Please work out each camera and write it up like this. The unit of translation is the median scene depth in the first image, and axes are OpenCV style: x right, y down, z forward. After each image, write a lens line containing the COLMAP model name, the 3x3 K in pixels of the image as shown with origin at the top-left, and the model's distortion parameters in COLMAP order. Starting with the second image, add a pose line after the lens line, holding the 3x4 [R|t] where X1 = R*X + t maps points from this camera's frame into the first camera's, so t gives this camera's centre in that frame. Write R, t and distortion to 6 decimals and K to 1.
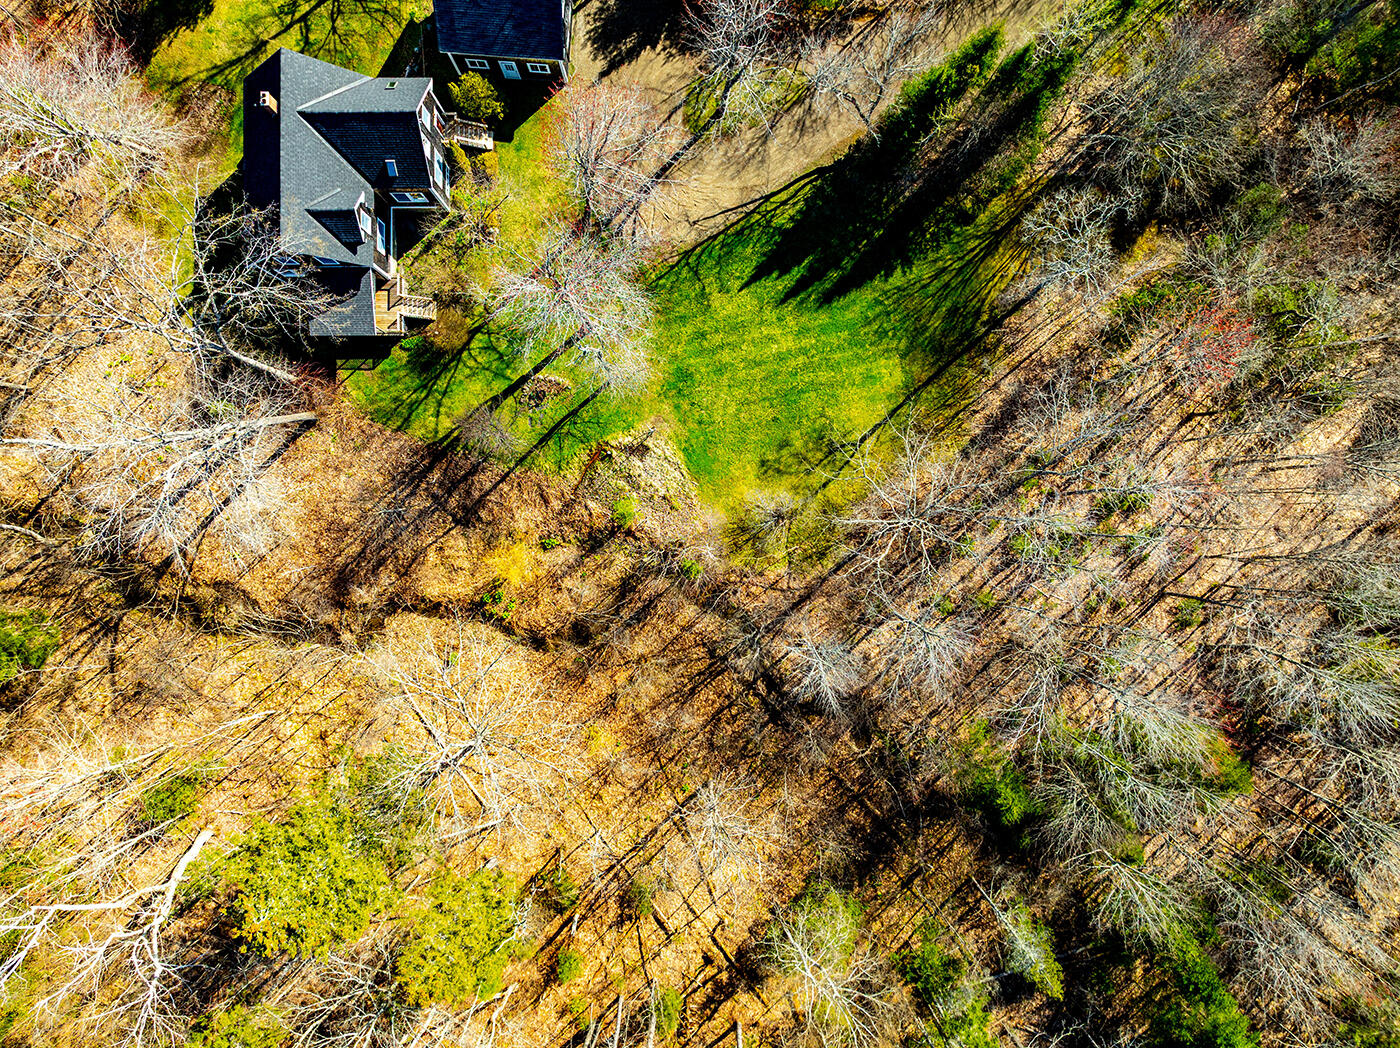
lens RADIAL K [[993.1, 0, 698.9], [0, 993.1, 523.6], [0, 0, 1]] dist [-0.032286, 0.021313]
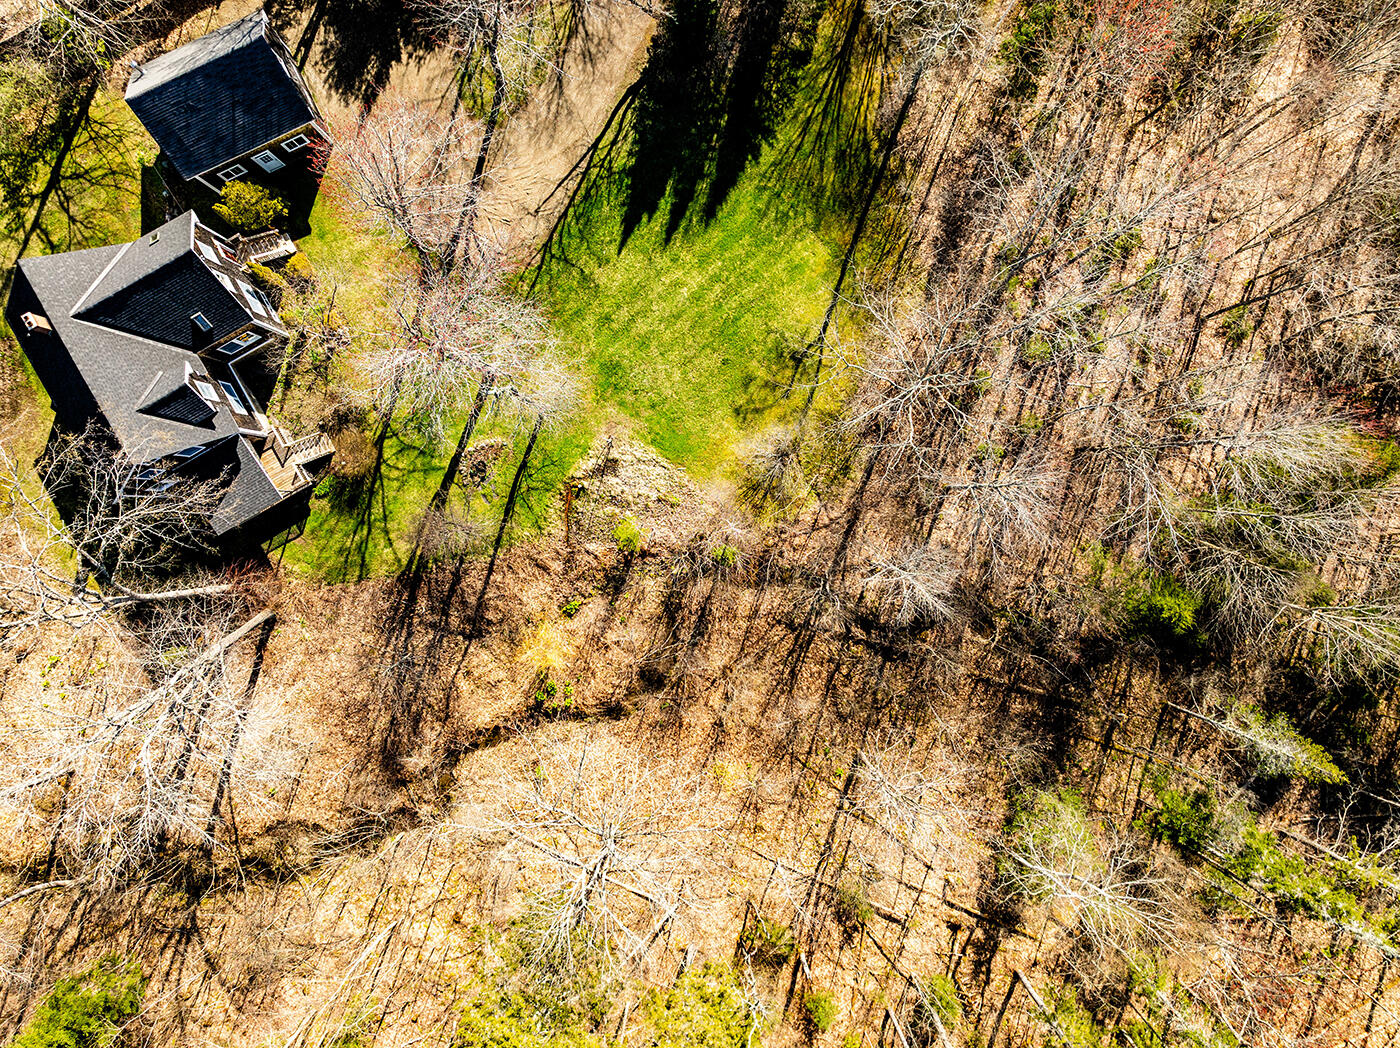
lens RADIAL K [[993.1, 0, 698.9], [0, 993.1, 523.6], [0, 0, 1]] dist [-0.032286, 0.021313]
pose [[0.872367, -0.488825, -0.005158, -0.009718], [0.488851, 0.872298, 0.010972, 0.000068], [-0.000864, -0.012093, 0.999927, 0.113404]]
